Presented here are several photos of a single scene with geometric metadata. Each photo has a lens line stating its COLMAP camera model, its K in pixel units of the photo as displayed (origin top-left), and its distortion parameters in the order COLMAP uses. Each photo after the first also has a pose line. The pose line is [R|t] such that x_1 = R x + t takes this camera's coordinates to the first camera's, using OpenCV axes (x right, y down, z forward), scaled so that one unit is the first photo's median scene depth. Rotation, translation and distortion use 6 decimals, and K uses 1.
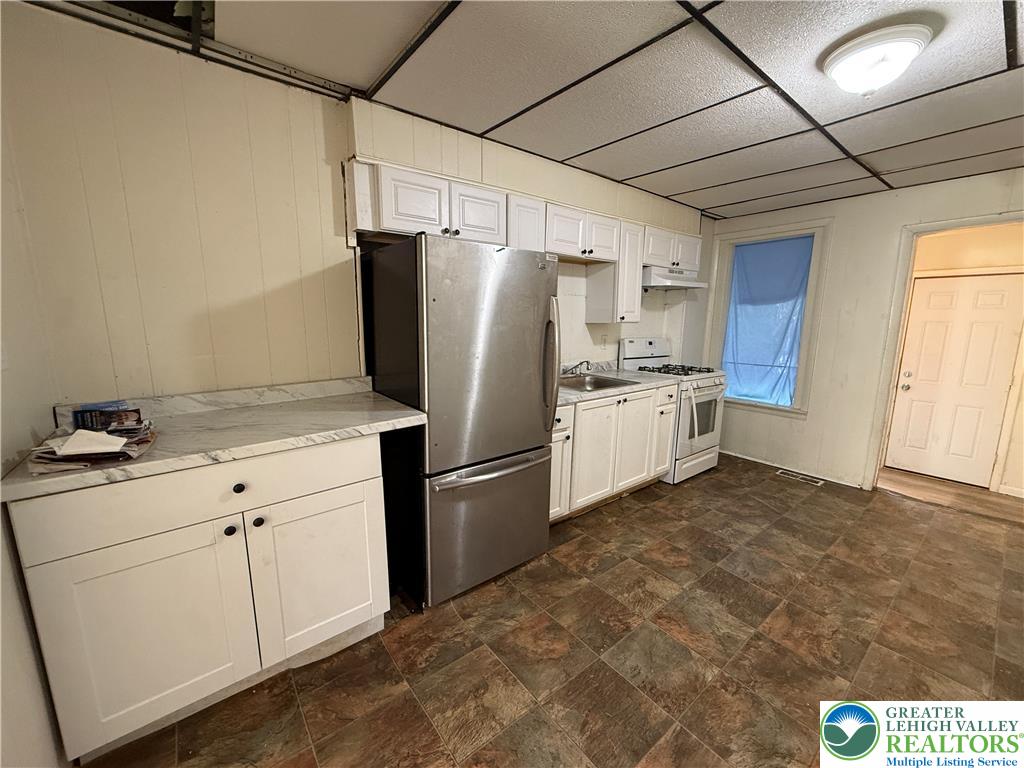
lens RADIAL K [[406.5, 0, 516.0], [0, 406.5, 379.3], [0, 0, 1]] dist [0.008332, 0.000275]
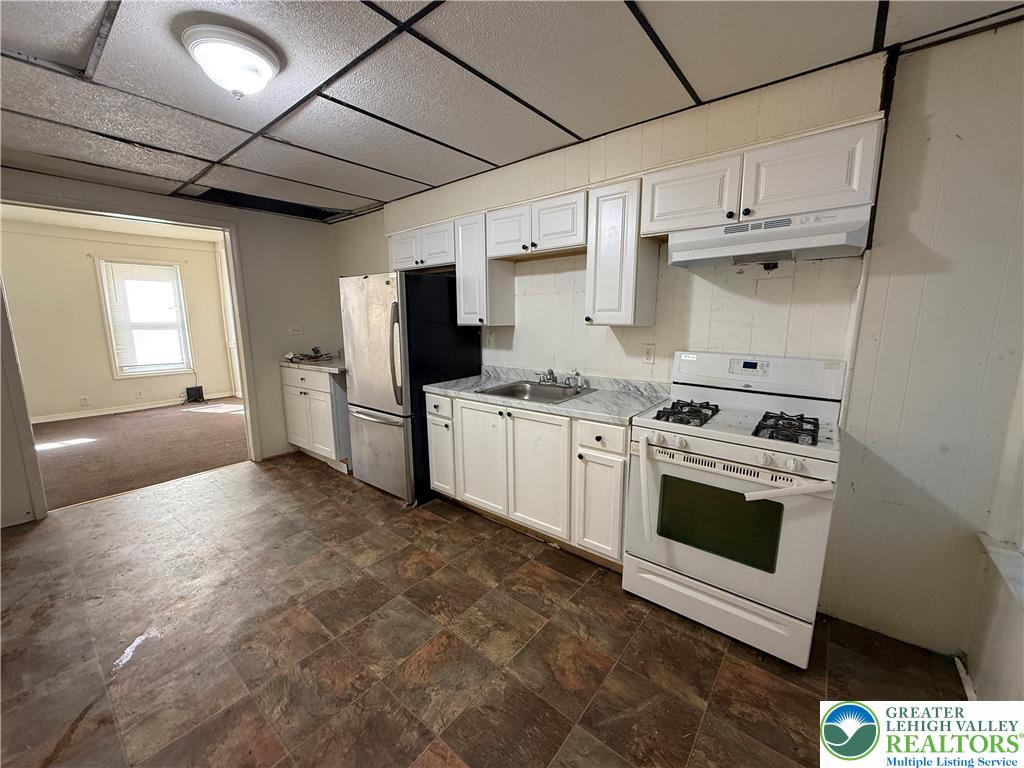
lens RADIAL K [[406.5, 0, 503.1], [0, 406.5, 387.4], [0, 0, 1]] dist [0.008332, 0.000275]
pose [[0.191791, 0.175451, -0.965626, 0.984669], [-0.109396, 0.981581, 0.156622, -0.137143], [0.975320, 0.075597, 0.207452, 0.721492]]
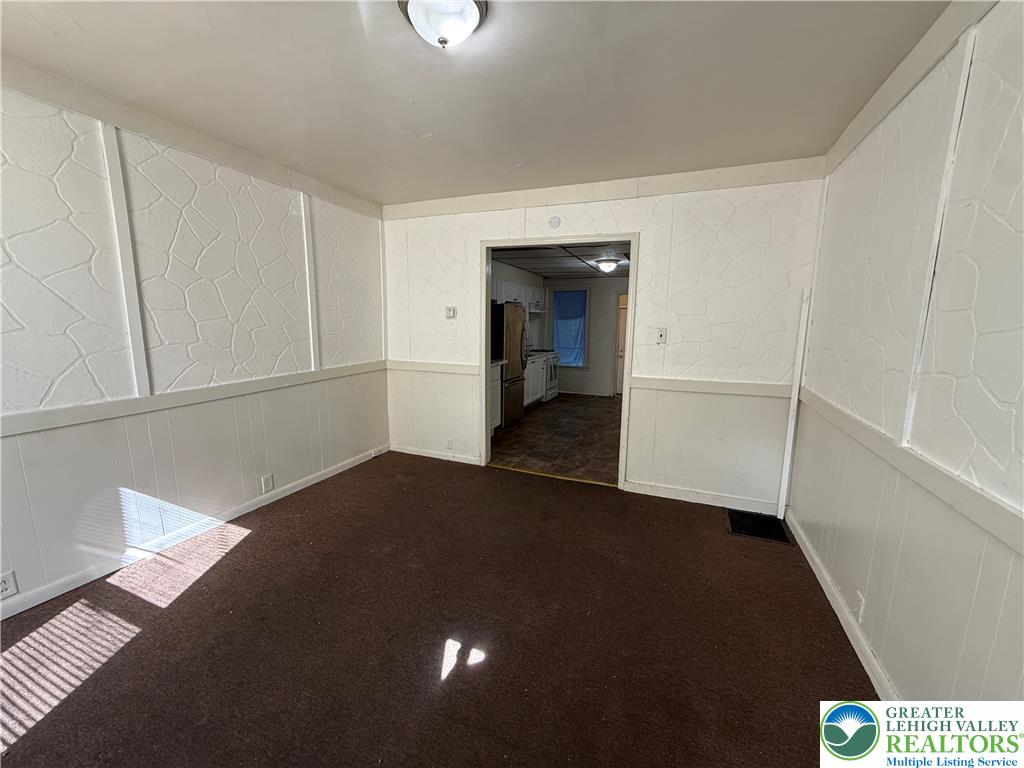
lens RADIAL K [[406.5, 0, 510.3], [0, 406.5, 382.2], [0, 0, 1]] dist [0.008332, 0.000275]
pose [[0.878383, -0.071774, 0.472538, -1.614645], [0.074054, 0.997159, 0.013804, 0.207272], [-0.472187, 0.022868, 0.881202, -1.693745]]
